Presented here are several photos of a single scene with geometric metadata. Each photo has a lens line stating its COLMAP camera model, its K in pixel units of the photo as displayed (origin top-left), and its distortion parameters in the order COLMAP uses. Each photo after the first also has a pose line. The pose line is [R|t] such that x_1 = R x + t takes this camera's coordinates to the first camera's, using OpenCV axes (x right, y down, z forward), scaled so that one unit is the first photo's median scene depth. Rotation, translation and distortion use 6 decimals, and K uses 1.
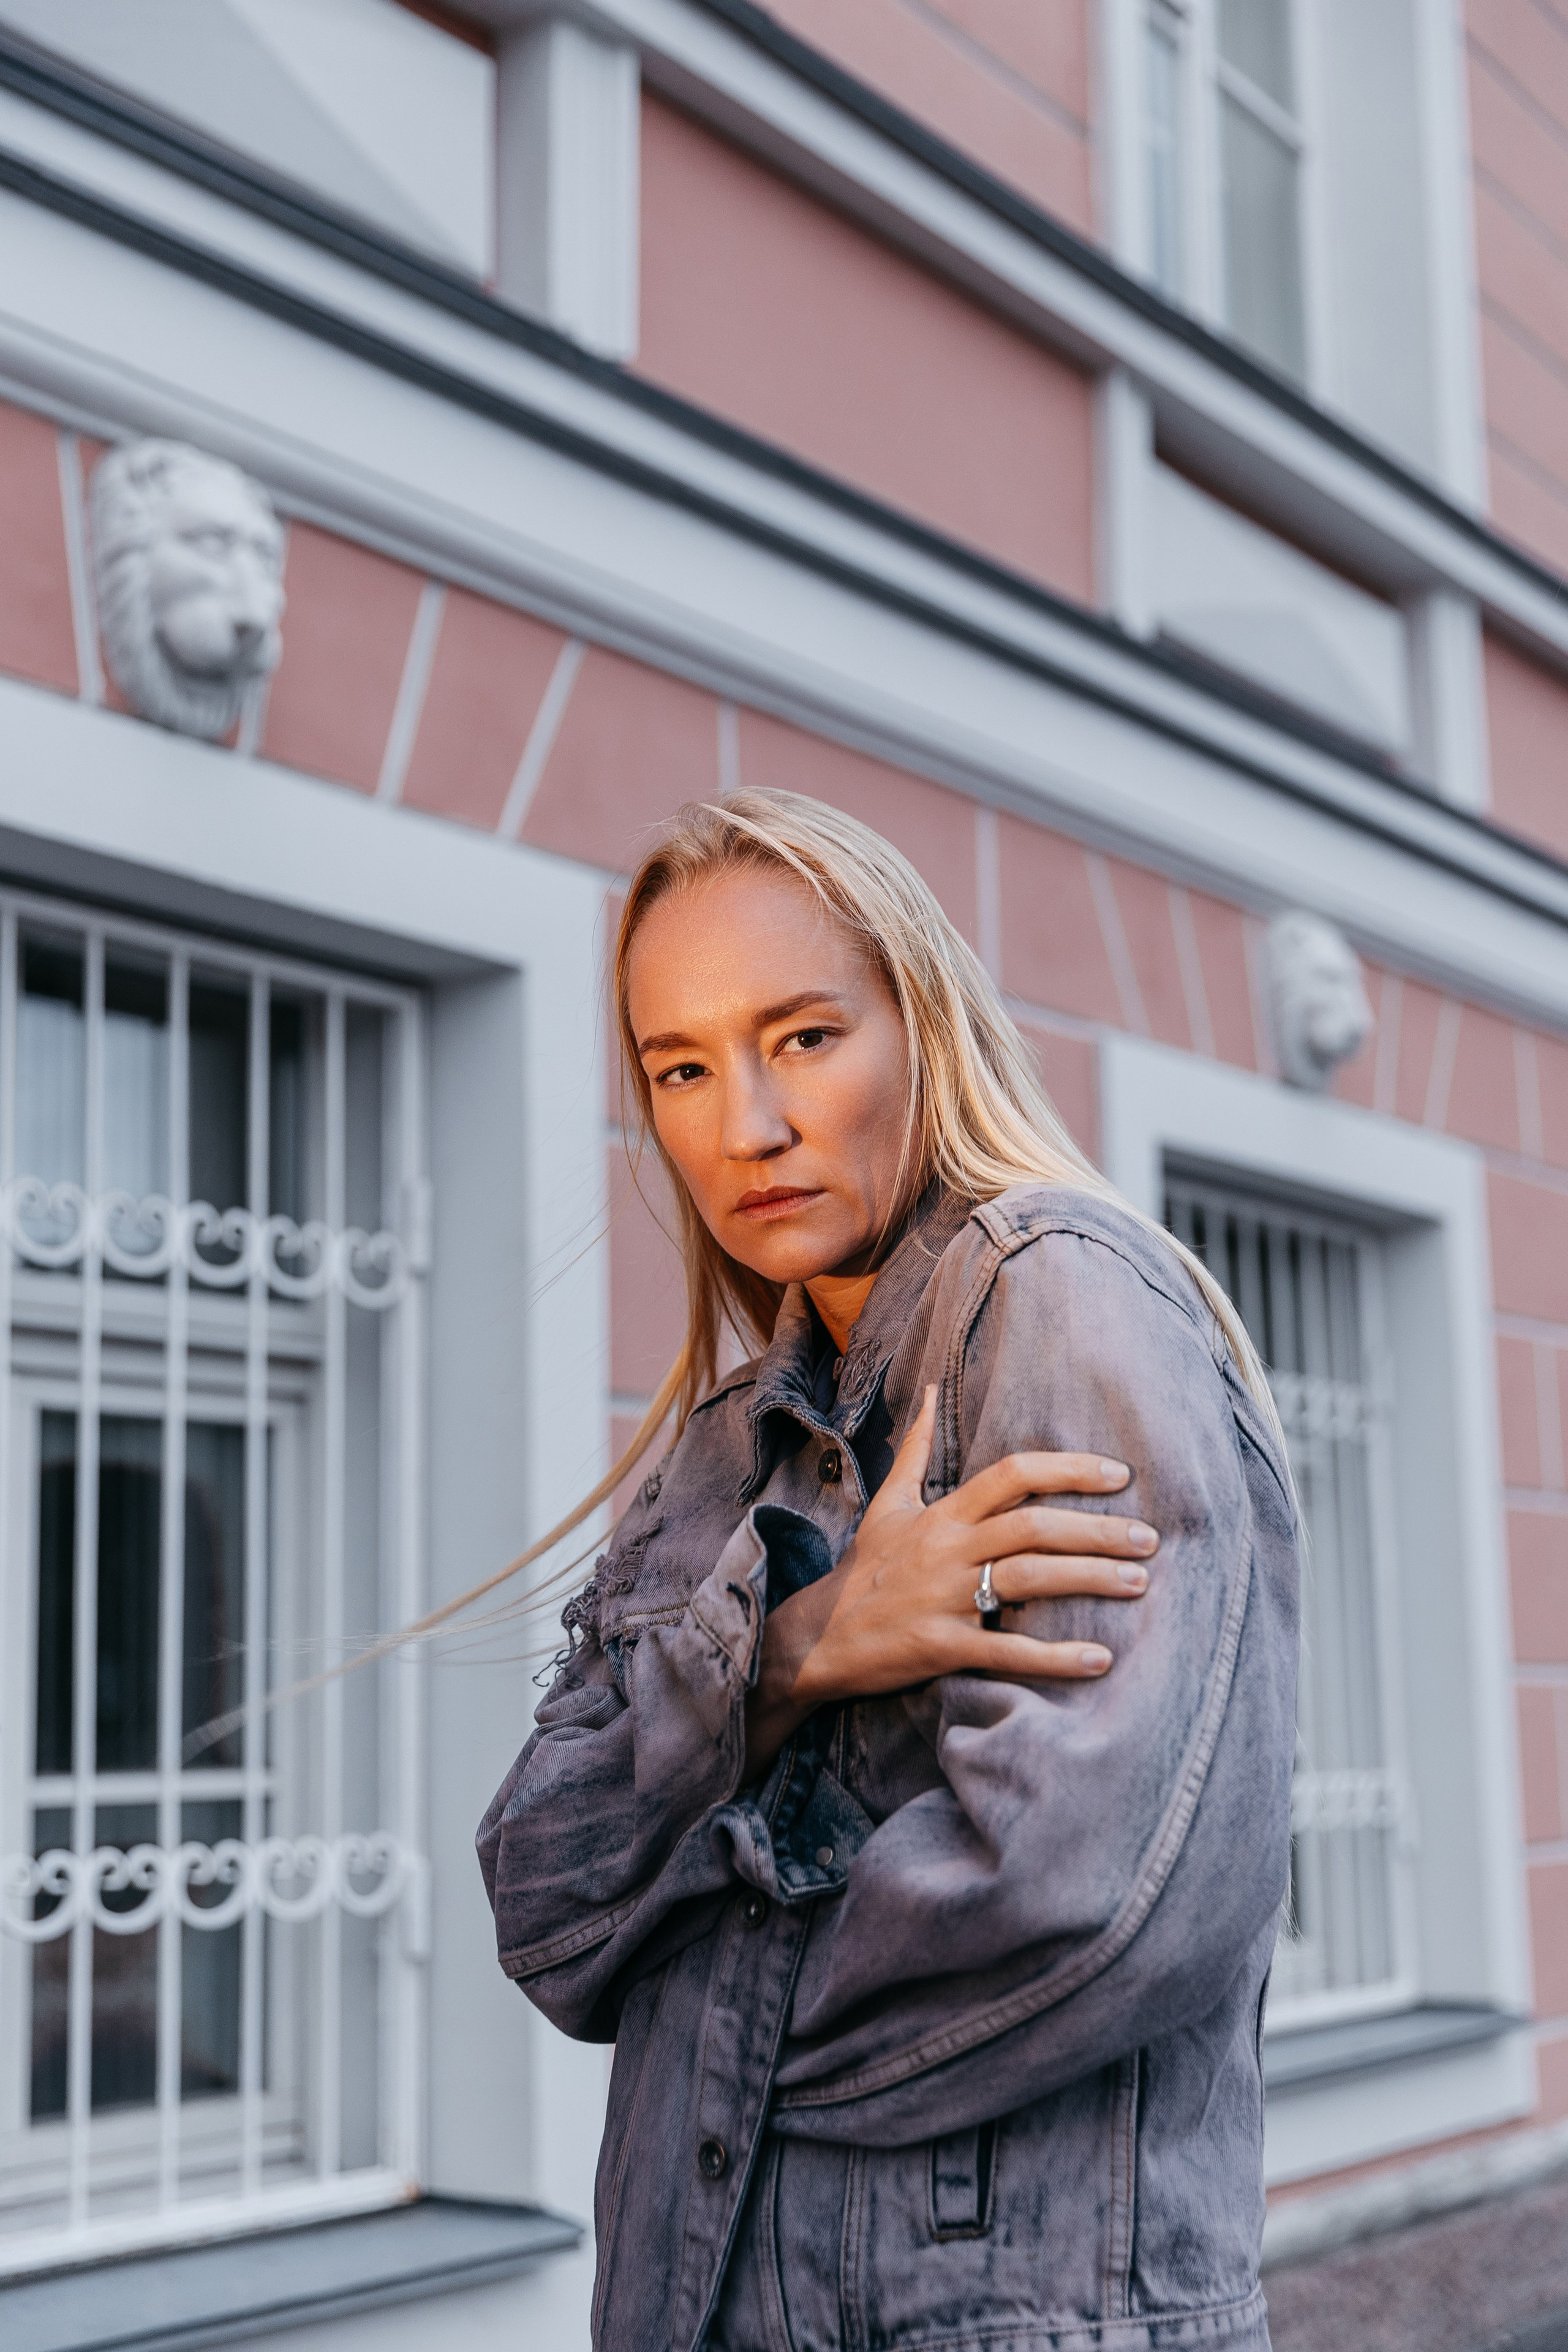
lens RADIAL K [[3226.0, 0, 784.0], [0, 3226.0, 1176.0], [0, 0, 1]] dist [0.009878, 0.060977]
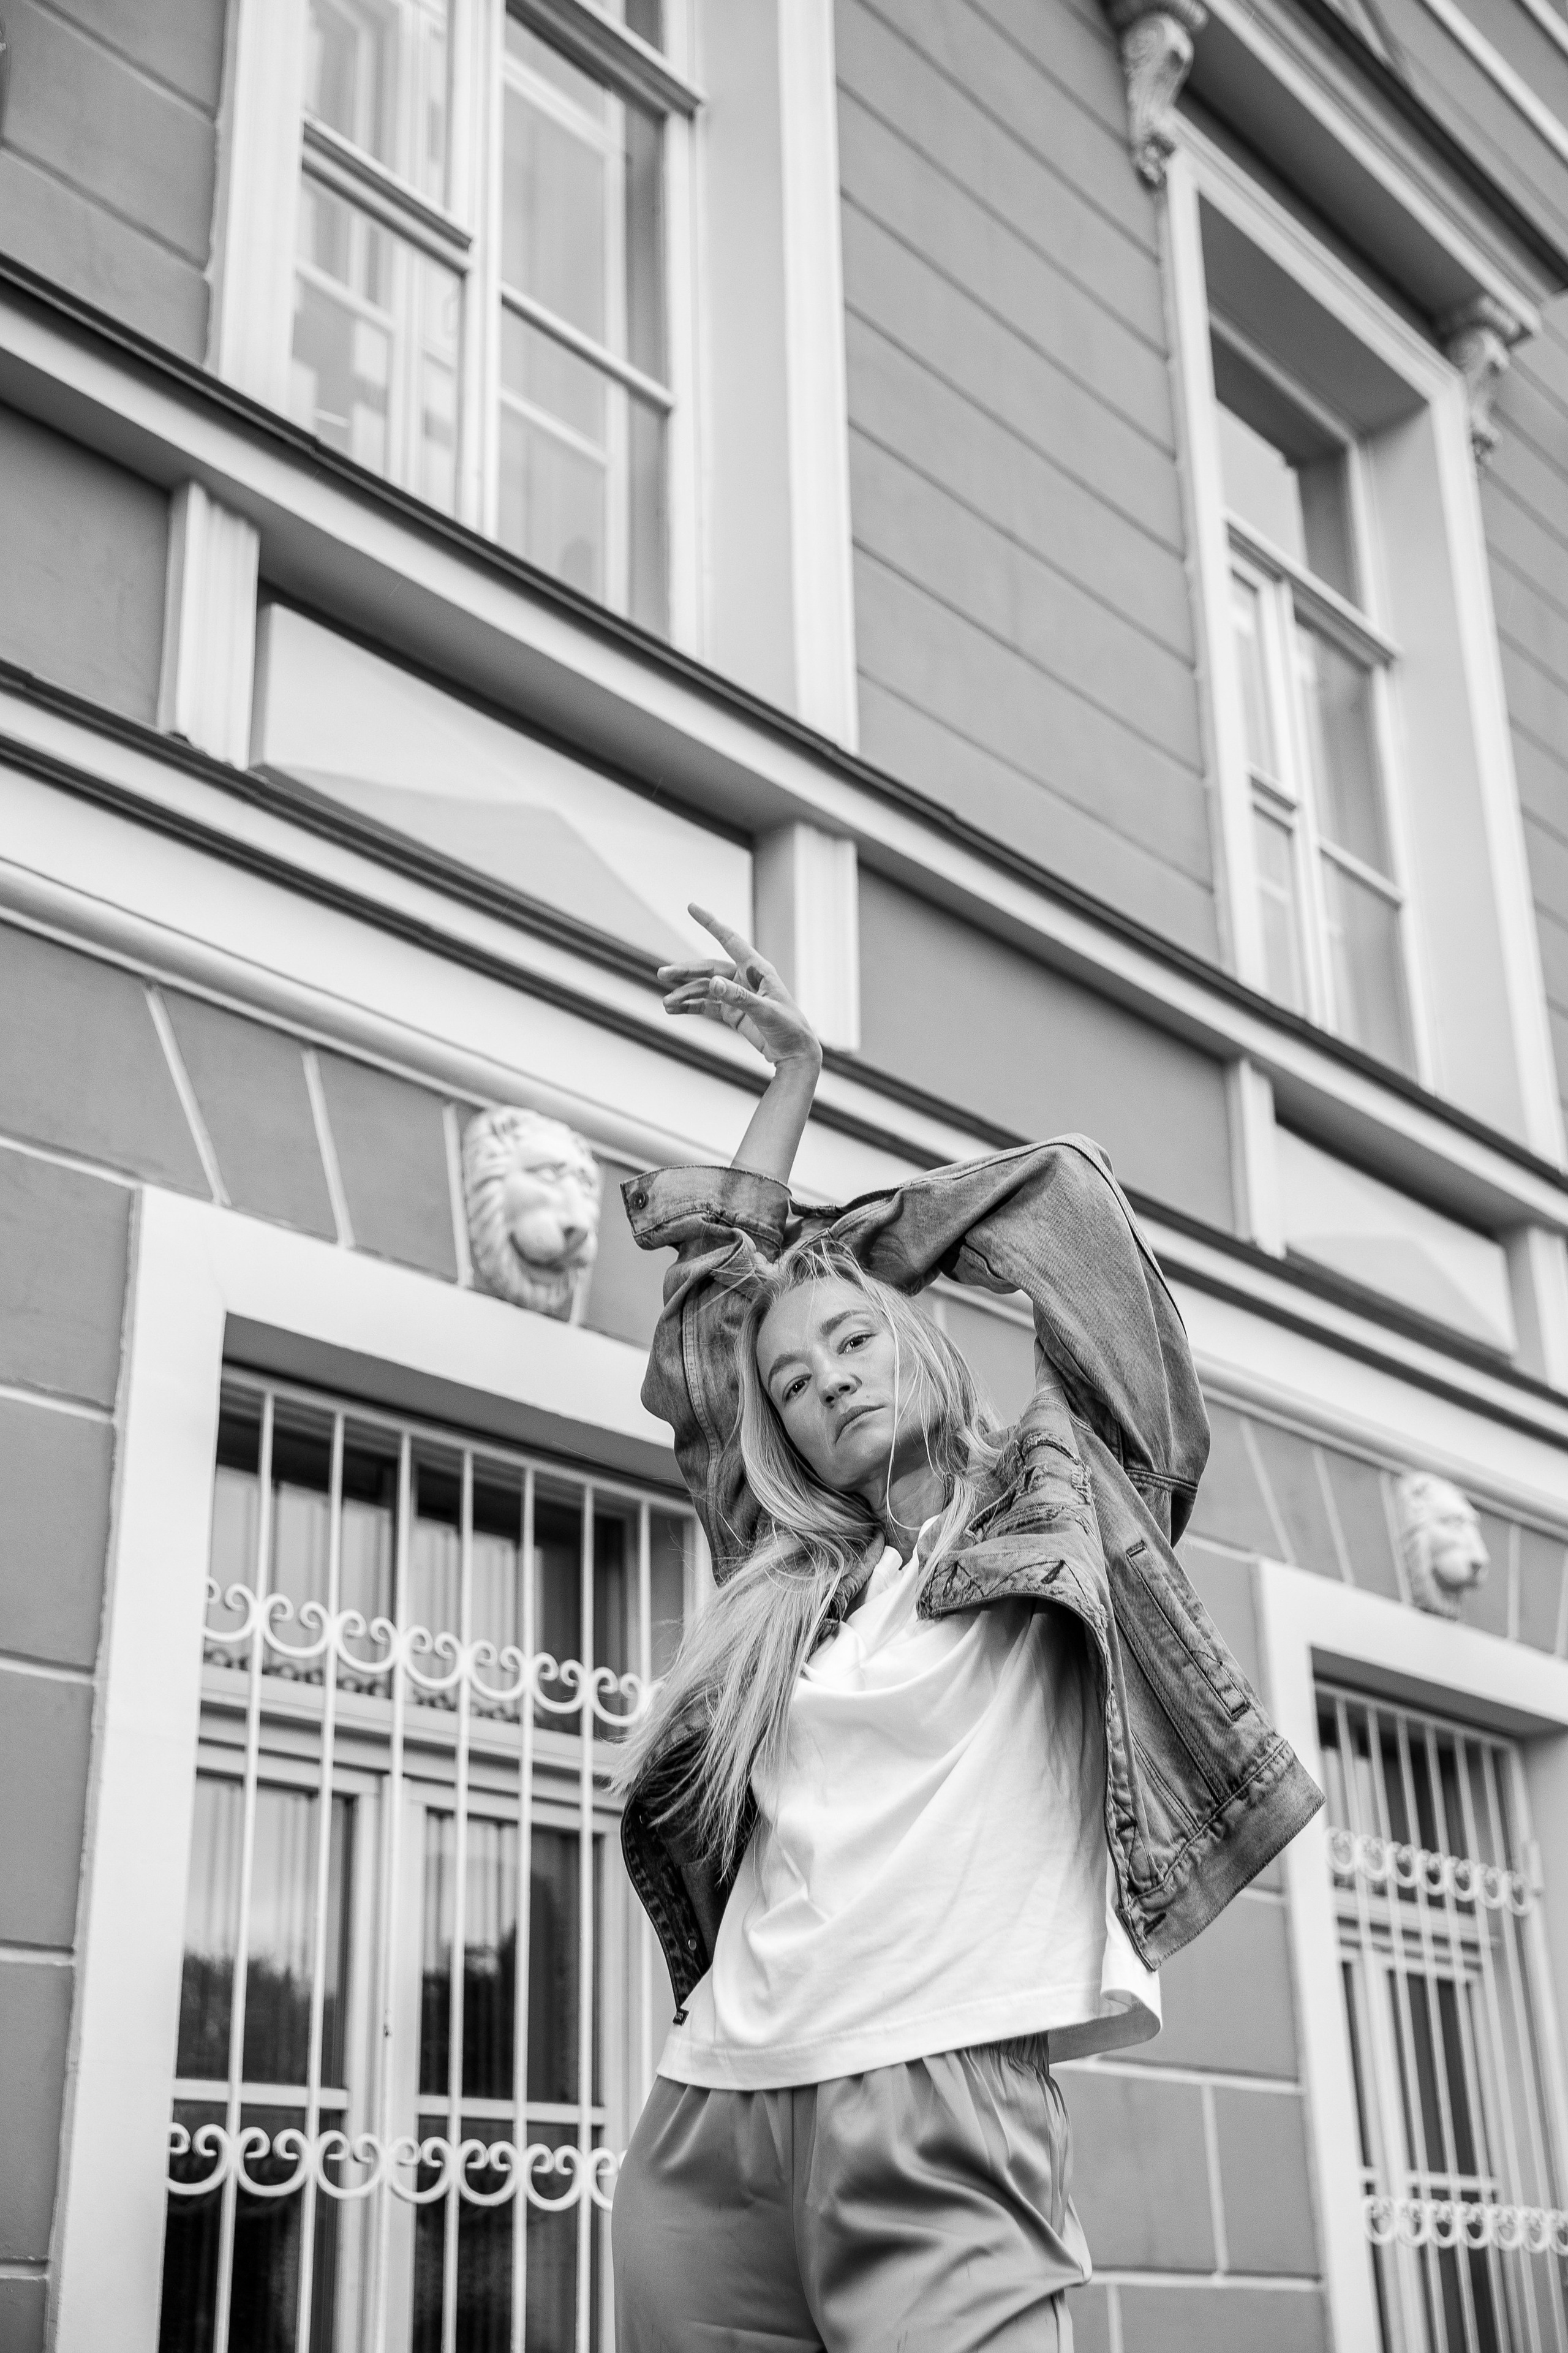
lens RADIAL K [[2768.8, 0, 784.0], [0, 2768.8, 1176.5], [0, 0, 1]] dist [0.037287, 0.081973]
pose [[0.993990, -0.049129, -0.097830, 0.038732], [0.025300, 0.972544, -0.231340, 0.078054], [0.106510, 0.227474, 0.967942, -0.143932]]
